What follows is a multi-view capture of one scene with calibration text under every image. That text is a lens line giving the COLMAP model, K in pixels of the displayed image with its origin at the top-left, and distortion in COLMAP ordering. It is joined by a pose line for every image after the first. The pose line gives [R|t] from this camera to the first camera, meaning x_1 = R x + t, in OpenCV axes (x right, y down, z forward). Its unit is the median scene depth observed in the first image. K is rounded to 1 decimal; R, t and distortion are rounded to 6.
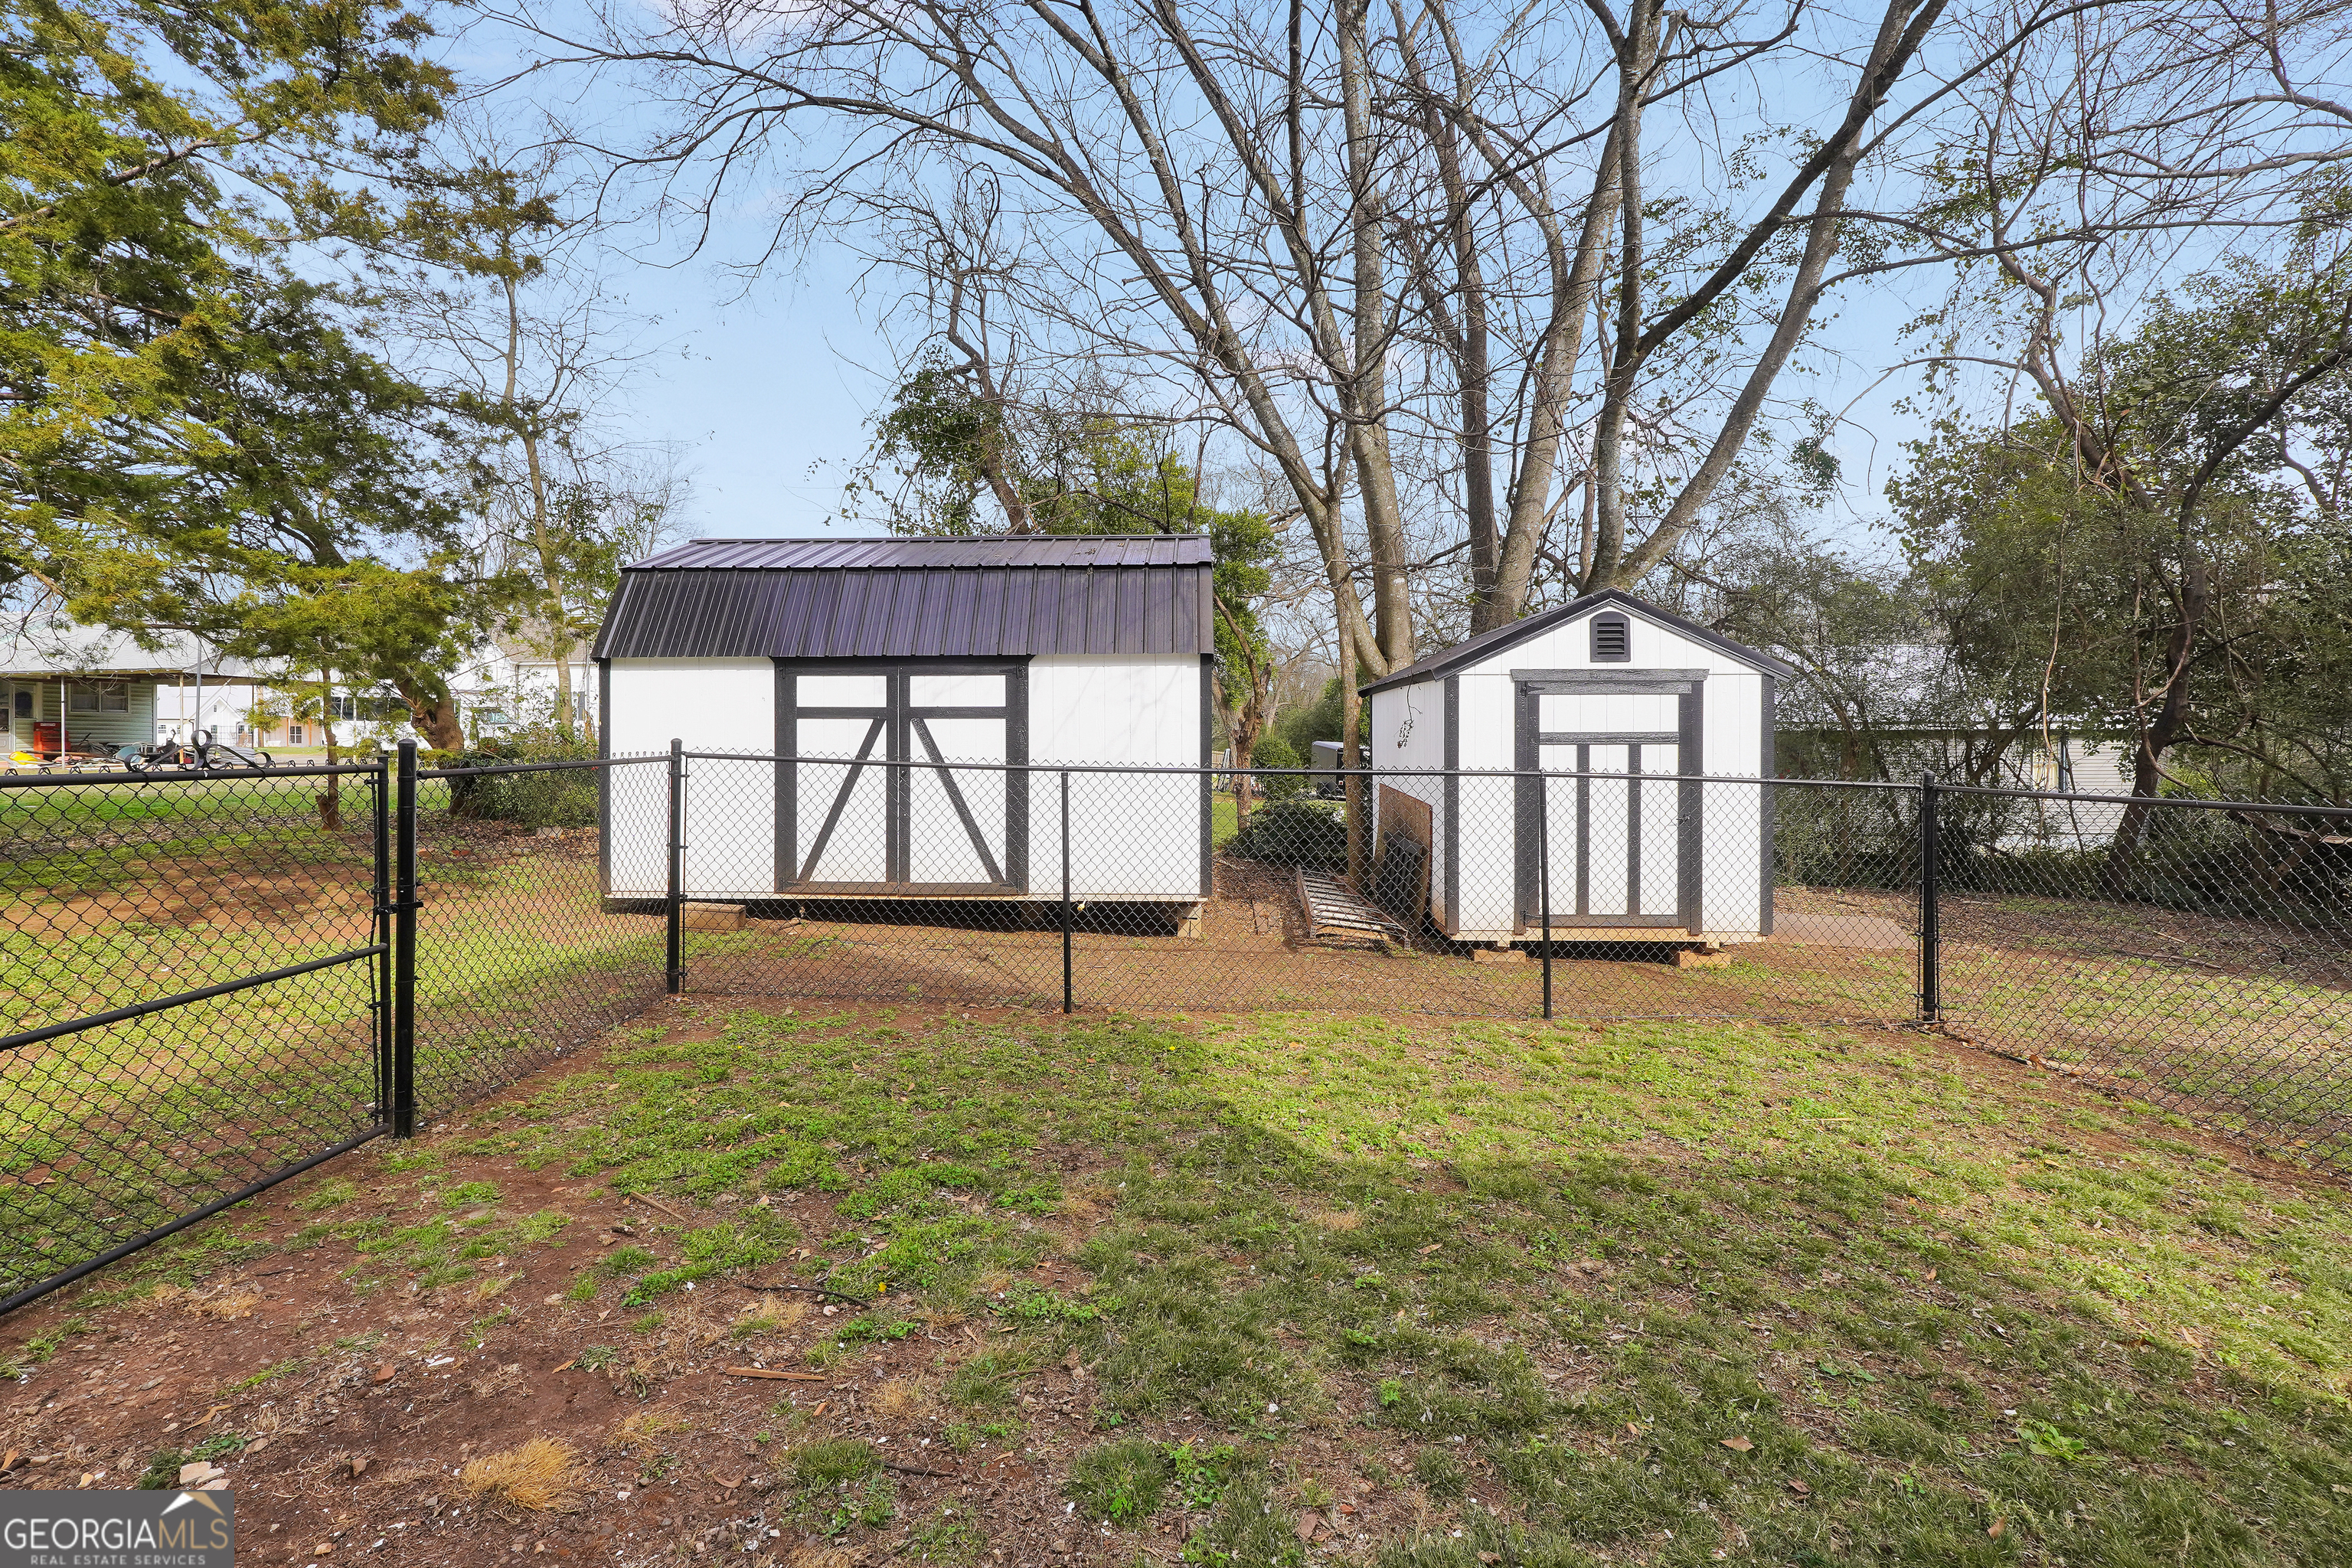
lens RADIAL K [[998.5, 0, 1176.1], [0, 998.5, 721.4], [0, 0, 1]] dist [-0.007934, 0.000603]
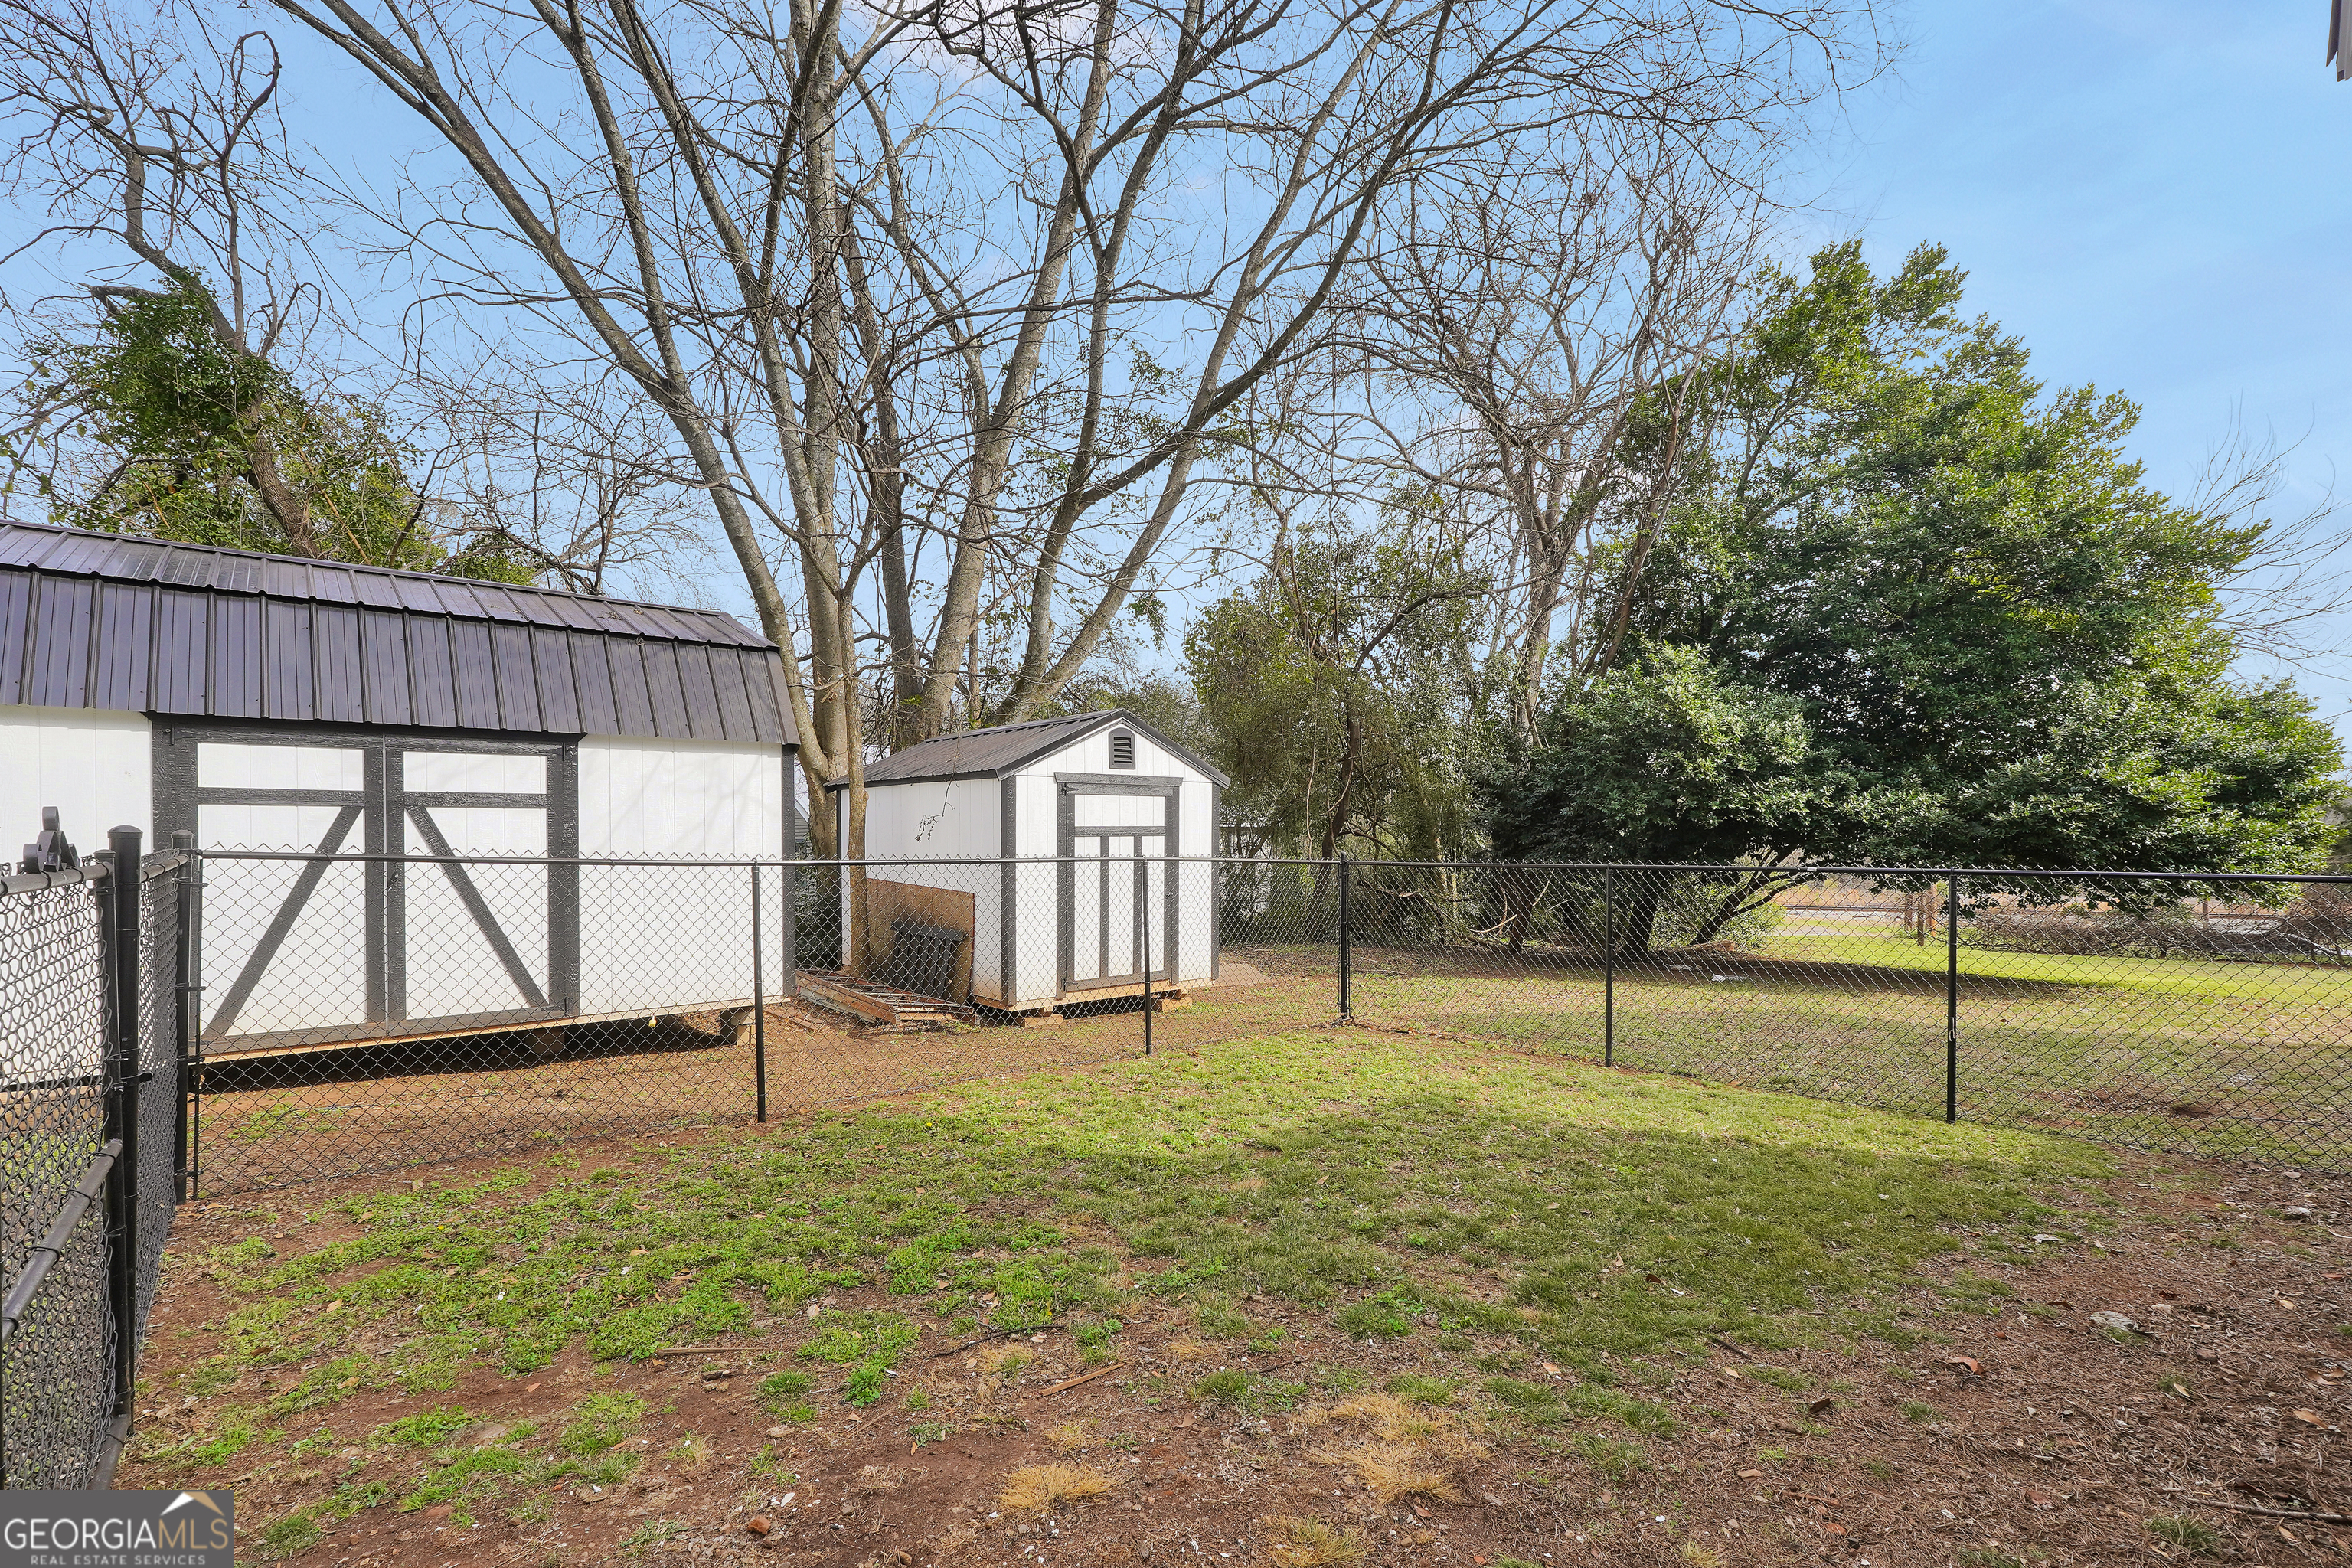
lens RADIAL K [[1043.5, 0, 1174.7], [0, 1043.5, 801.3], [0, 0, 1]] dist [-0.009551, 0.000935]
pose [[0.734735, 0.018113, 0.678112, -0.386050], [-0.008078, 0.999806, -0.017953, 0.002627], [-0.678306, 0.007712, 0.734739, 0.010498]]
